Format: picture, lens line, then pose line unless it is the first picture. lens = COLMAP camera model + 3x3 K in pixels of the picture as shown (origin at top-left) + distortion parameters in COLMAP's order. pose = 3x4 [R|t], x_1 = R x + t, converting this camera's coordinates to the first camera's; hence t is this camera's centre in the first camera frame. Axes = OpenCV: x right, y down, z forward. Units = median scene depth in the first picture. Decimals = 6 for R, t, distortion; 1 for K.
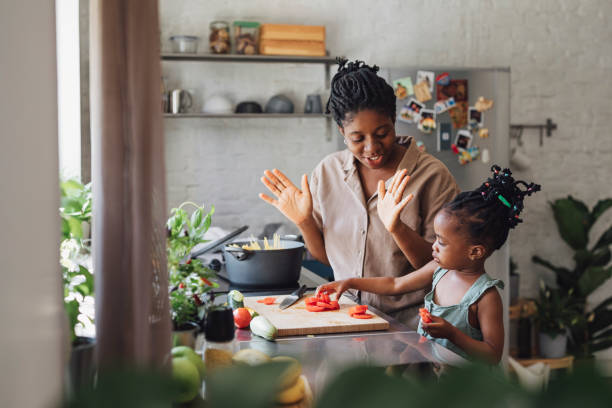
lens RADIAL K [[882.7, 0, 304.7], [0, 882.7, 206.6], [0, 0, 1]] dist [0.045893, 0.000000]
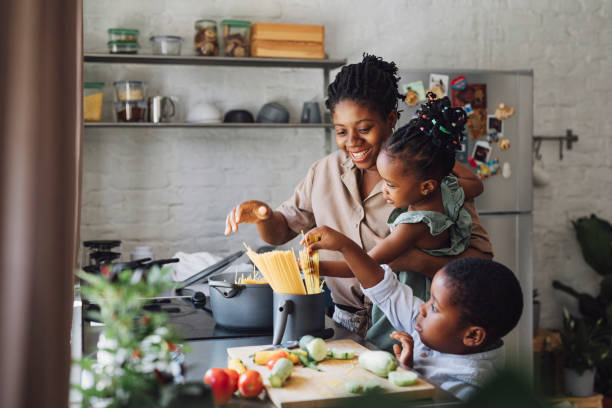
lens RADIAL K [[882.7, 0, 304.3], [0, 882.7, 202.2], [0, 0, 1]] dist [0.045893, 0.000000]
pose [[0.999947, -0.002018, 0.010065, -0.006251], [0.002268, 0.999689, -0.024853, -0.003183], [-0.010012, 0.024874, 0.999640, 0.109370]]
